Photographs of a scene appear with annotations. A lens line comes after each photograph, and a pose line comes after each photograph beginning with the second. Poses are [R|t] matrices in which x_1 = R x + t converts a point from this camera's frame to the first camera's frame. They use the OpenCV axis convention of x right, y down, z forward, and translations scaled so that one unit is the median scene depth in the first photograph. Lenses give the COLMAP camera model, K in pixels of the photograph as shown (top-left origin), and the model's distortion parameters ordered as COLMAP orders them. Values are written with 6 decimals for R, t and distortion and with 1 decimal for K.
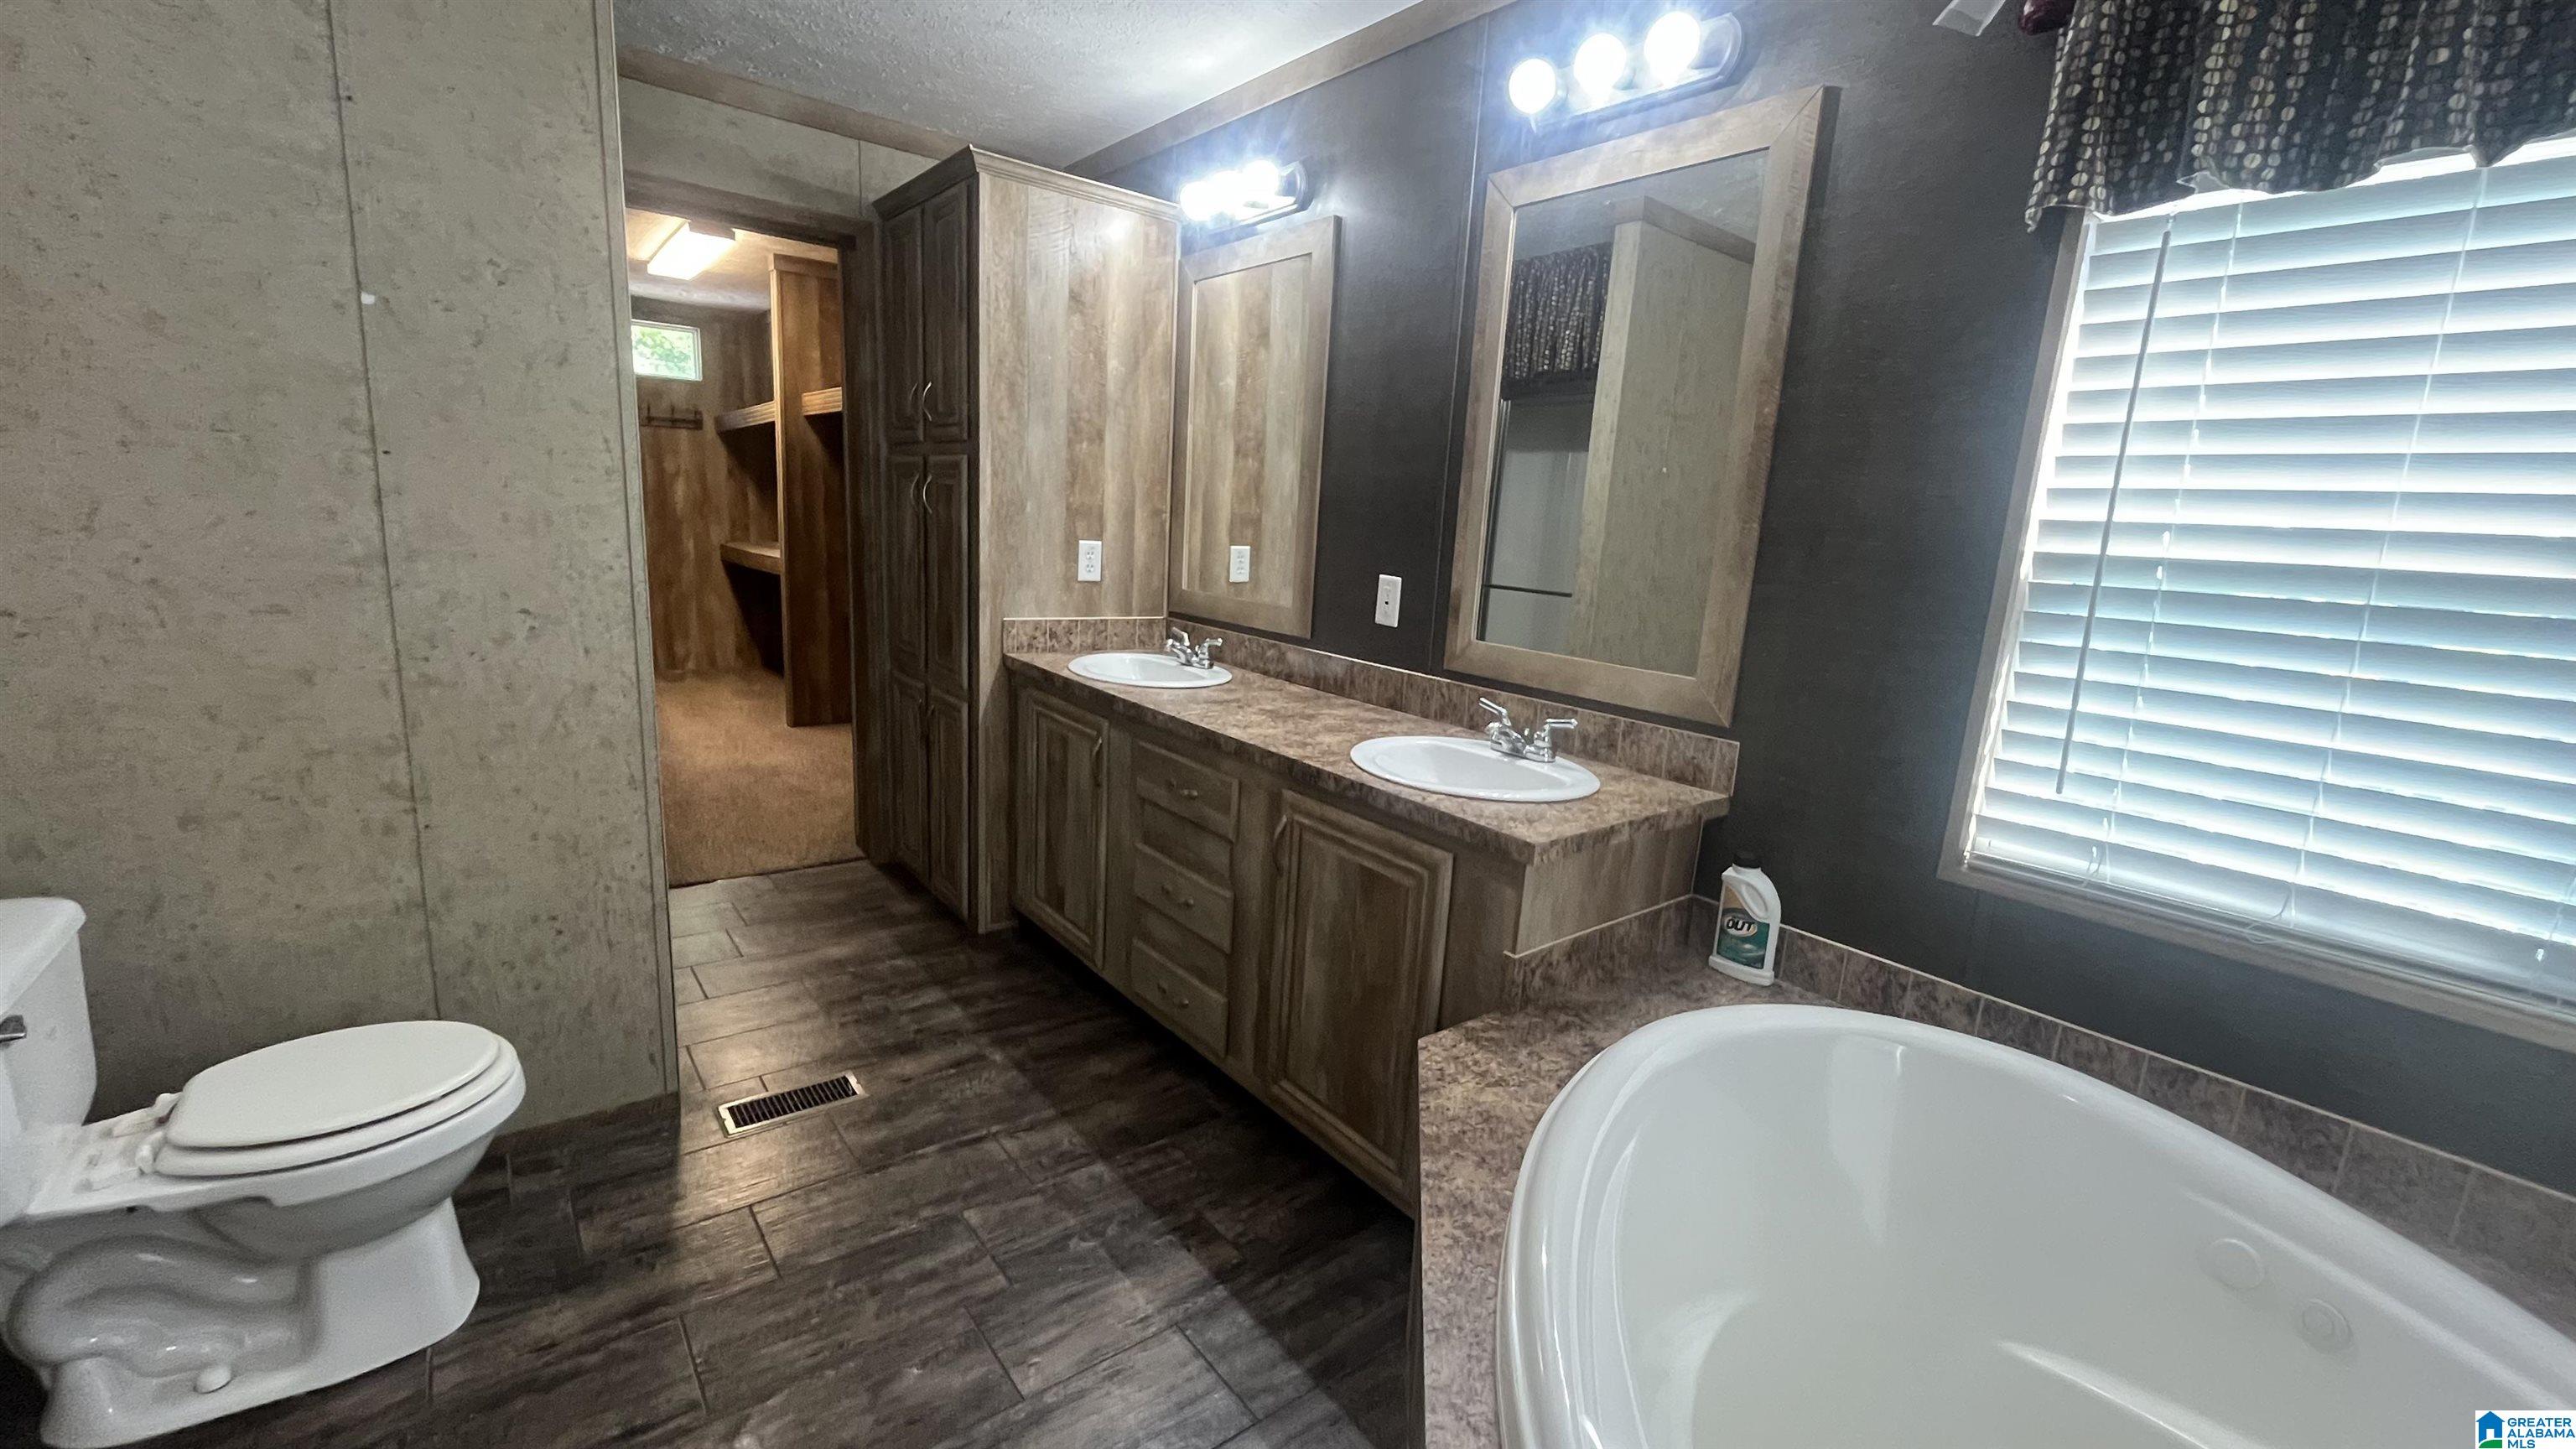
lens RADIAL K [[1039.6, 0, 1291.2], [0, 1039.6, 725.7], [0, 0, 1]] dist [-0.002275, -0.000864]
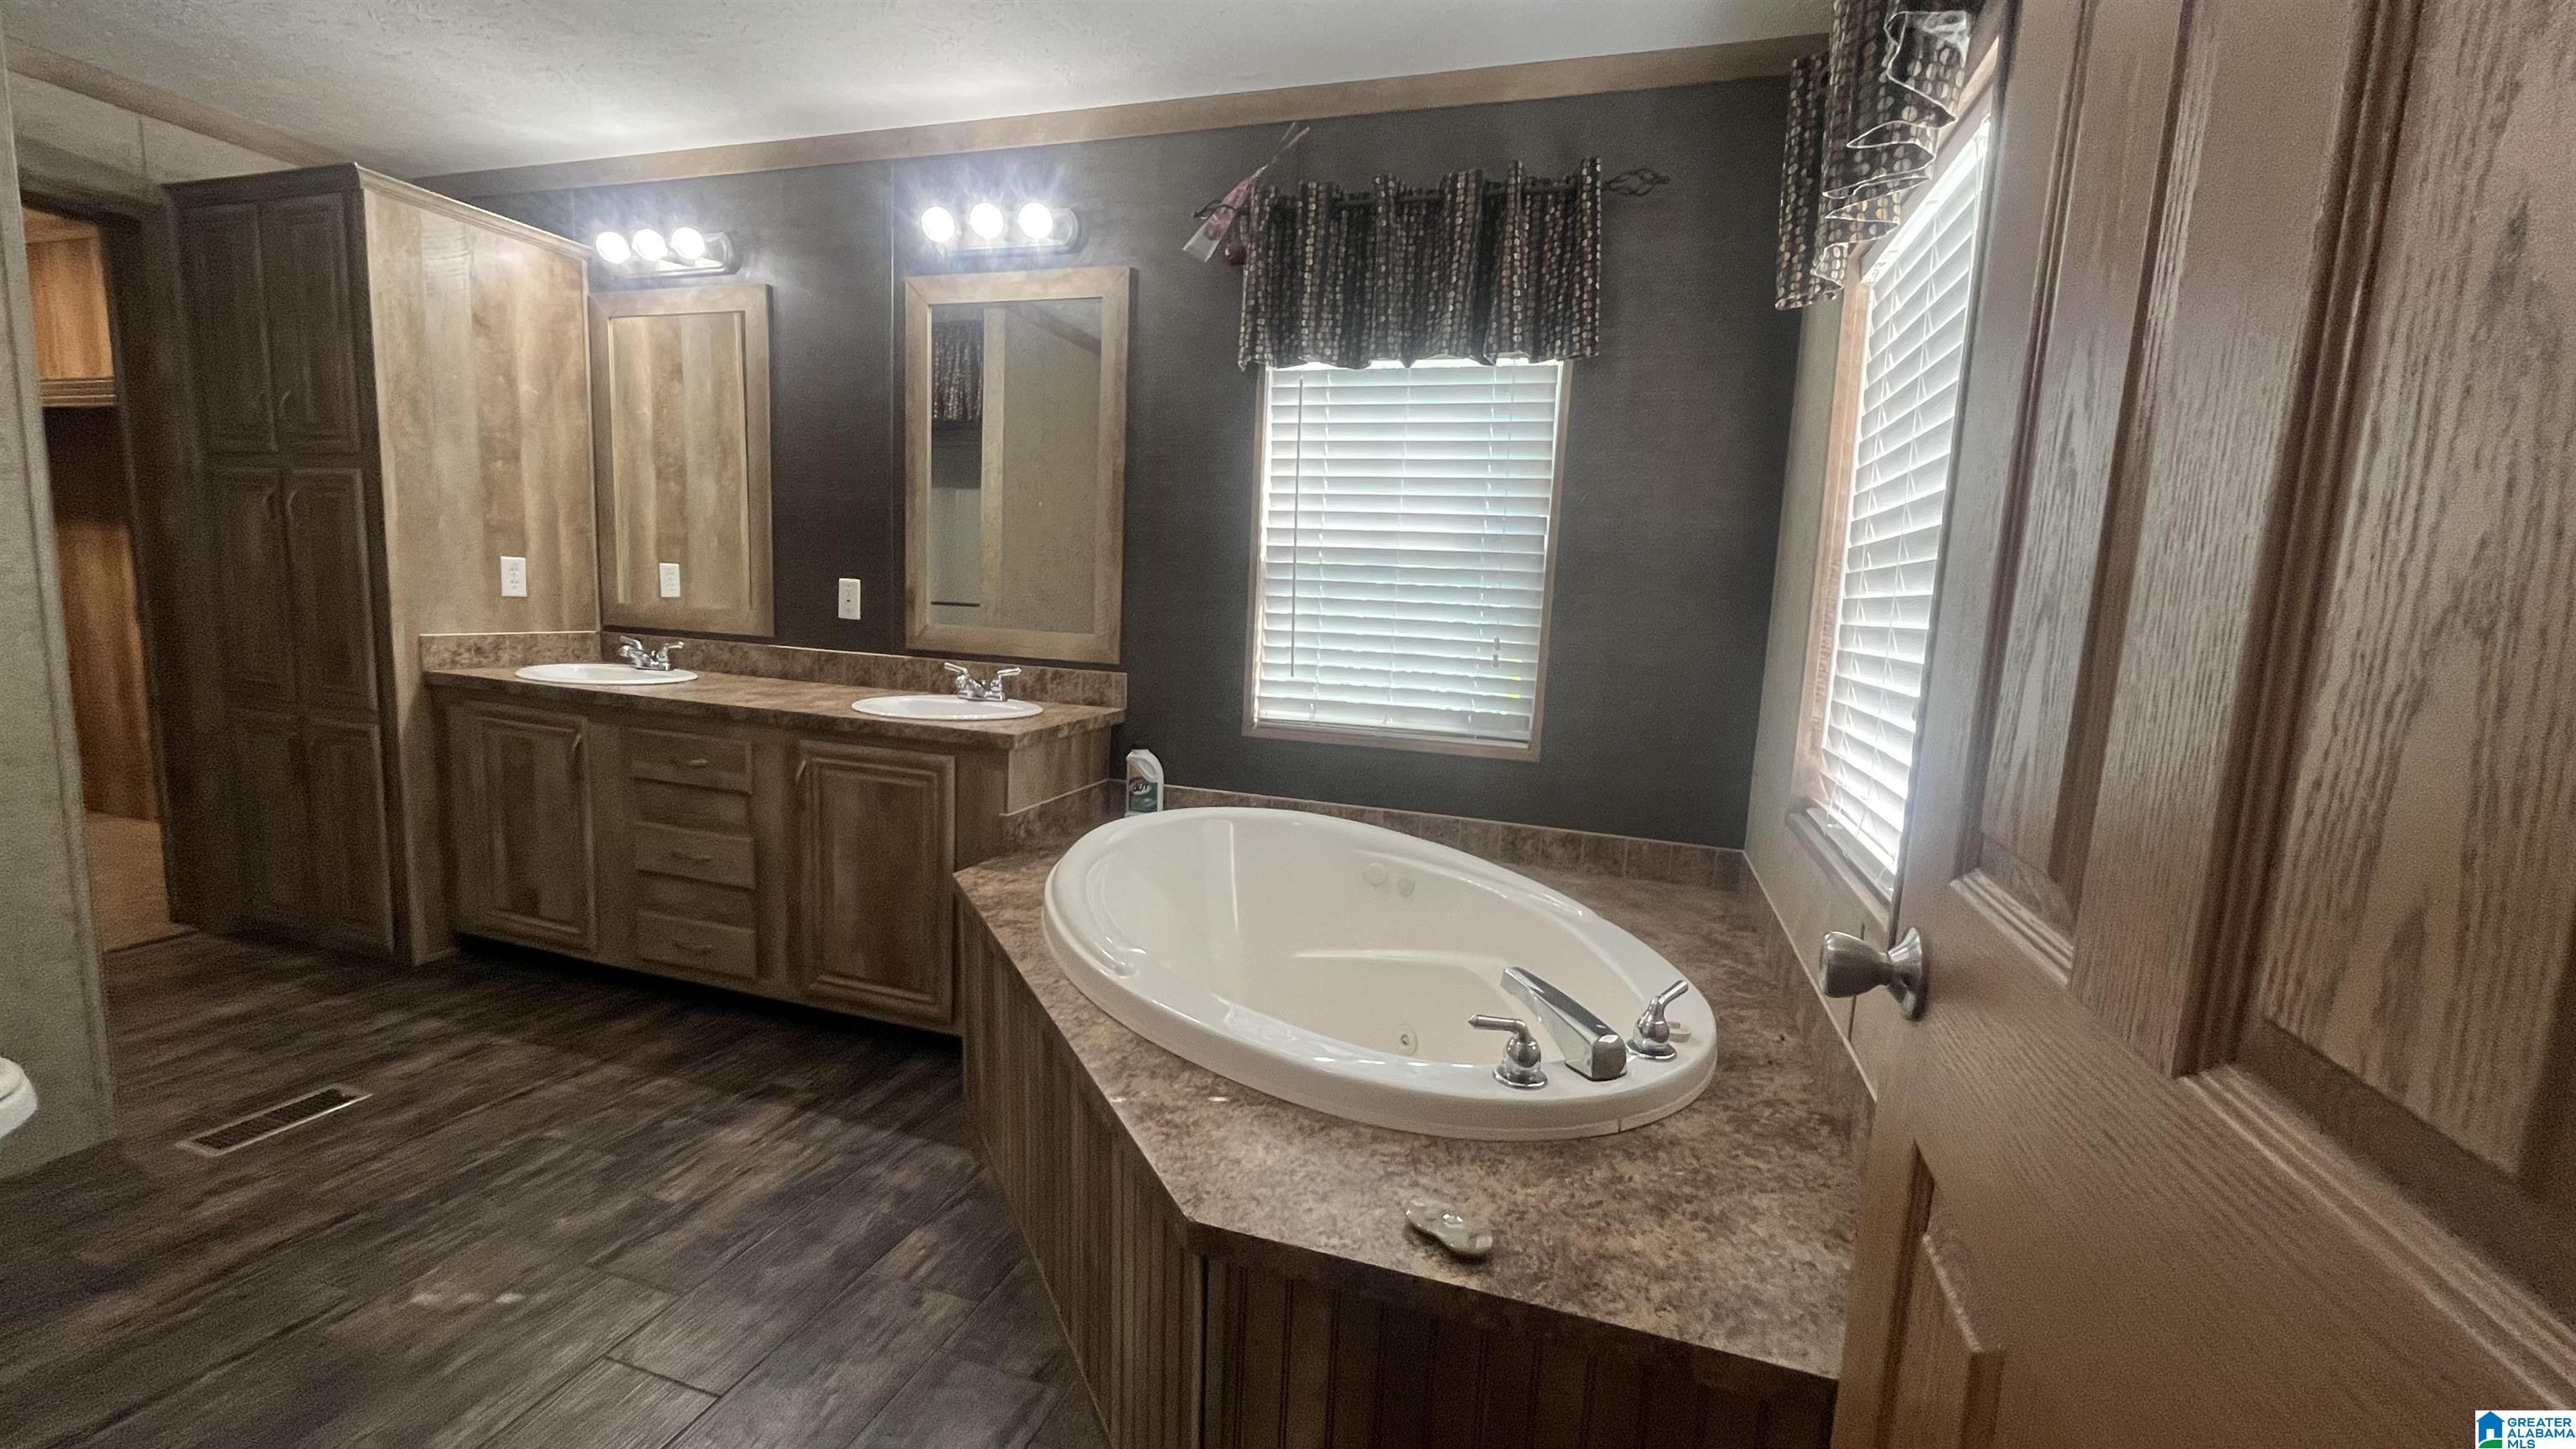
lens RADIAL K [[1039.6, 0, 1287.2], [0, 1039.6, 732.4], [0, 0, 1]] dist [-0.002275, -0.000864]
pose [[0.831543, -0.096307, 0.547048, -0.194024], [0.113825, 0.993499, 0.001884, 0.110539], [-0.543674, 0.060701, 0.837099, -0.363607]]
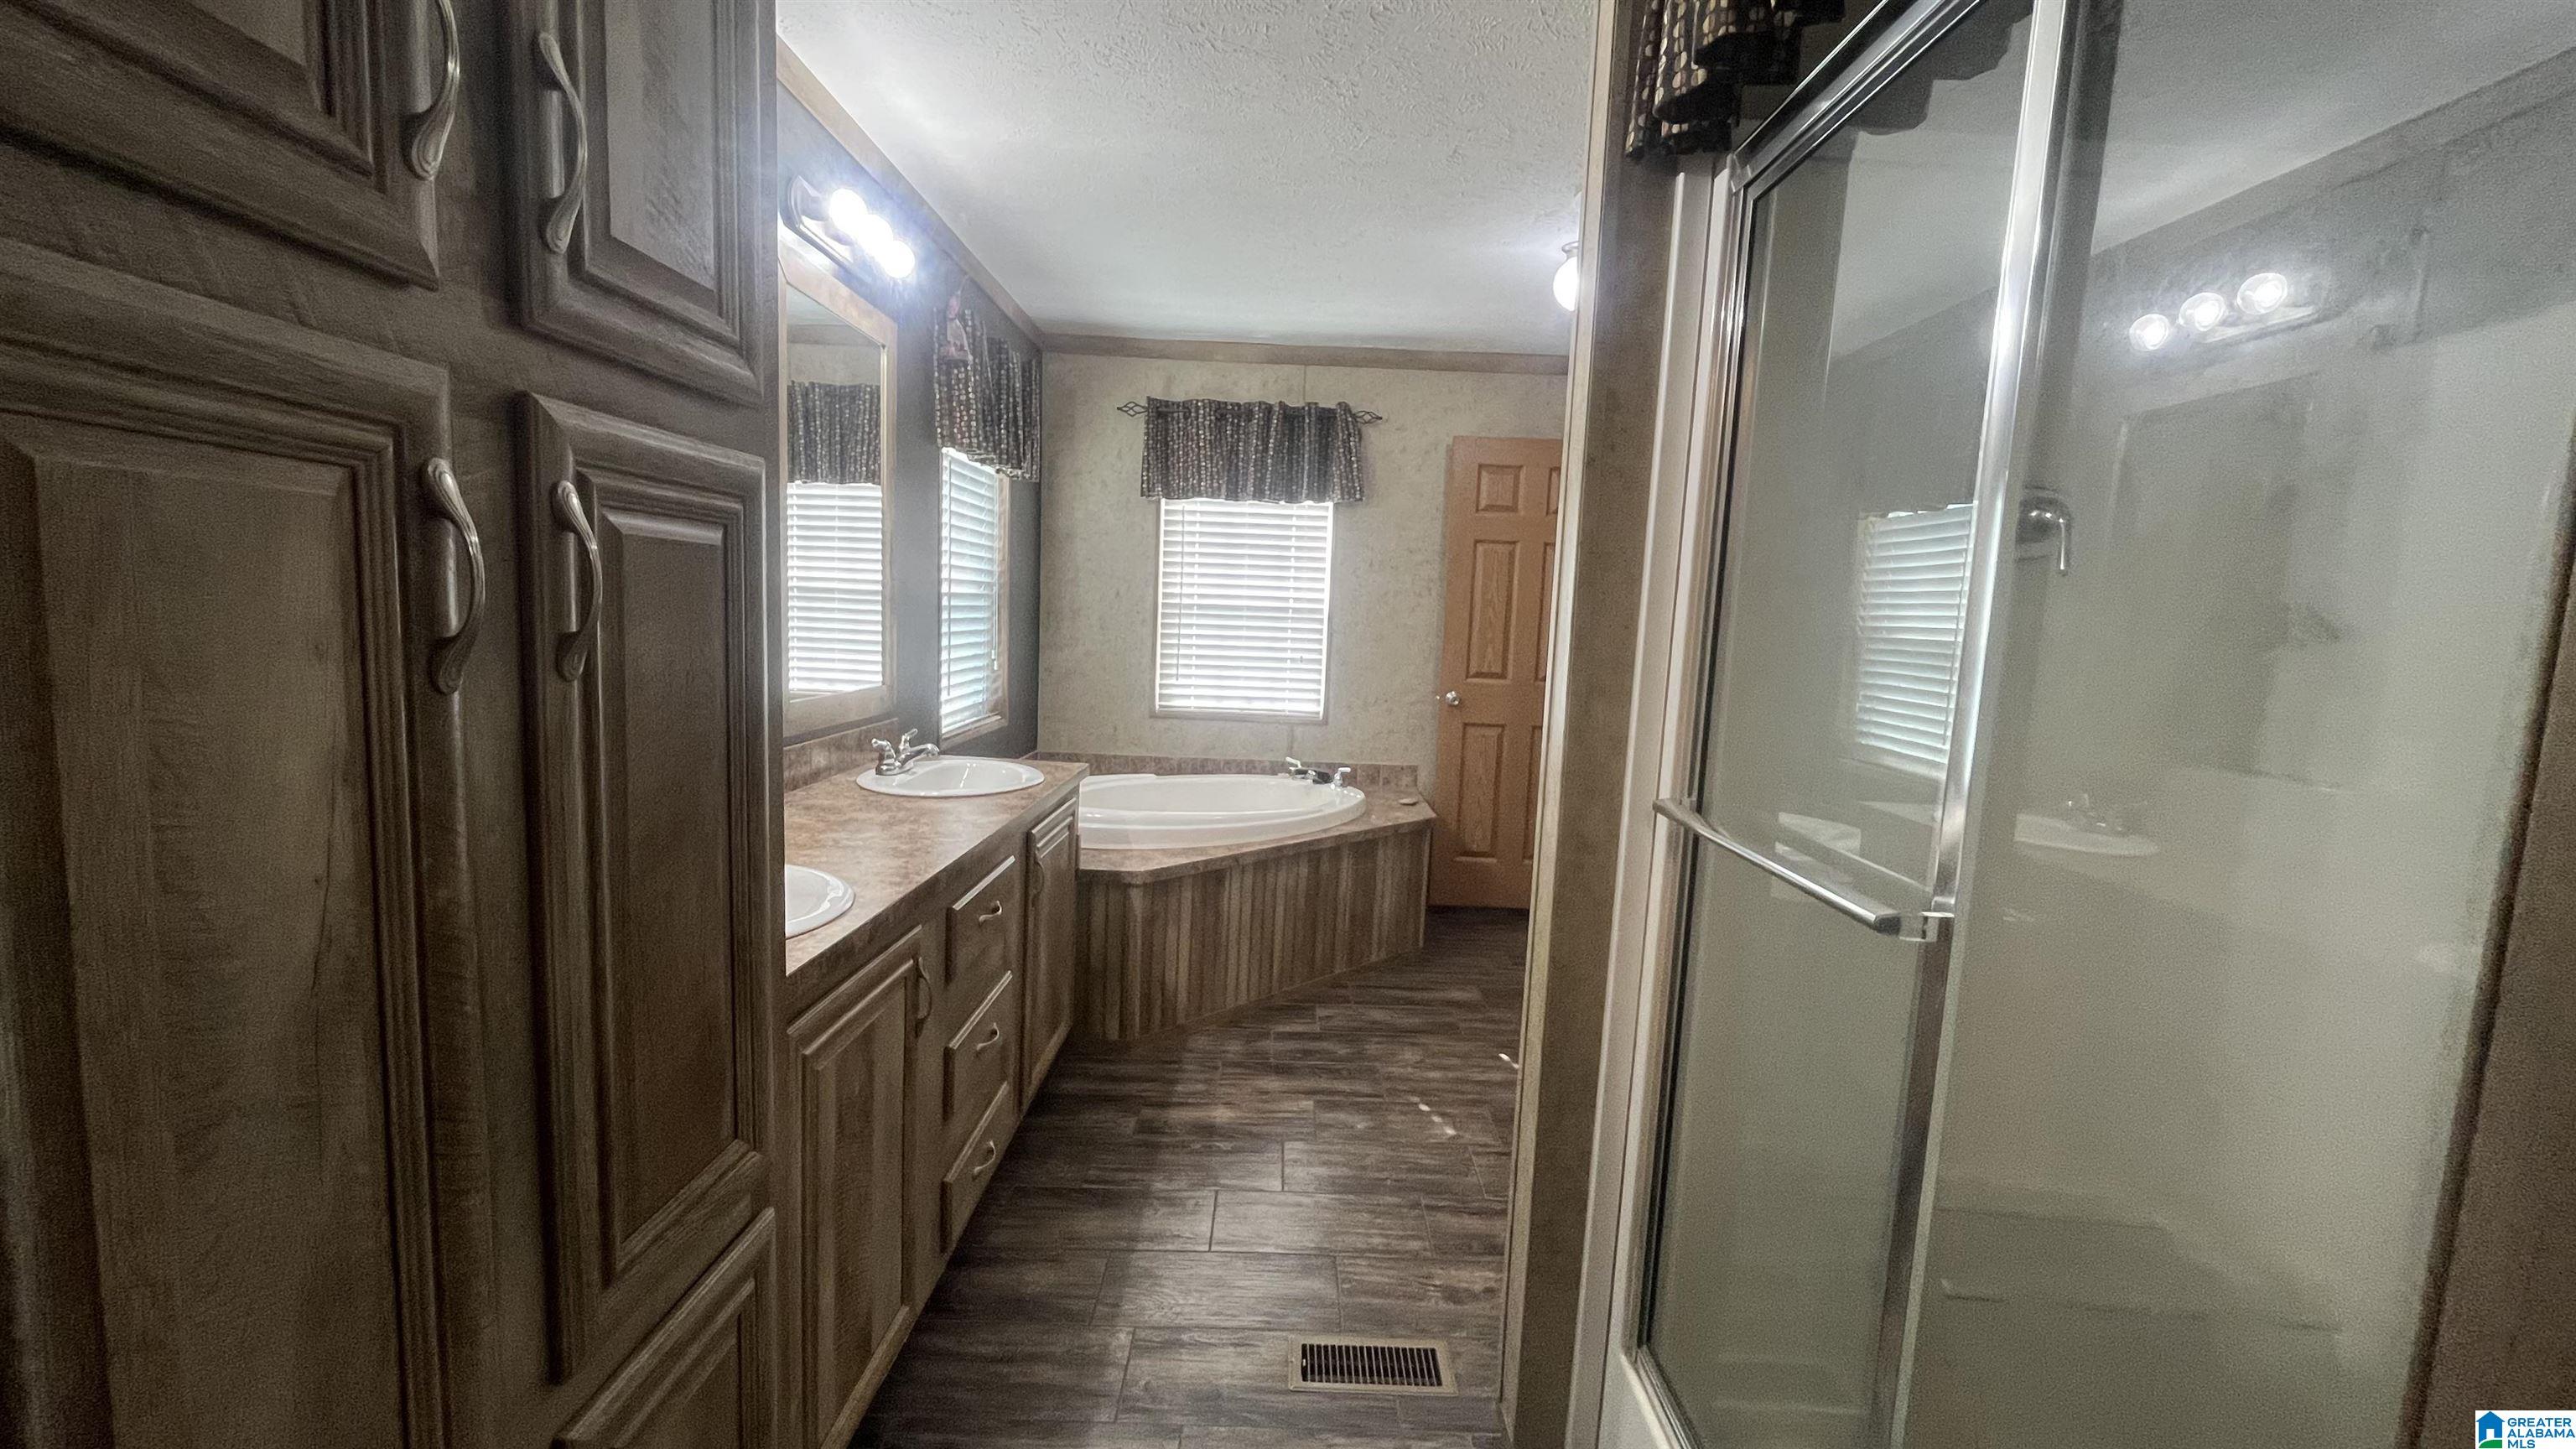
lens RADIAL K [[1039.6, 0, 1295.9], [0, 1039.6, 726.7], [0, 0, 1]] dist [-0.002275, -0.000864]
pose [[-0.779314, -0.163720, 0.604868, -0.864504], [0.036550, 0.951746, 0.304702, -0.369803], [-0.625567, 0.259567, -0.735725, 1.543798]]
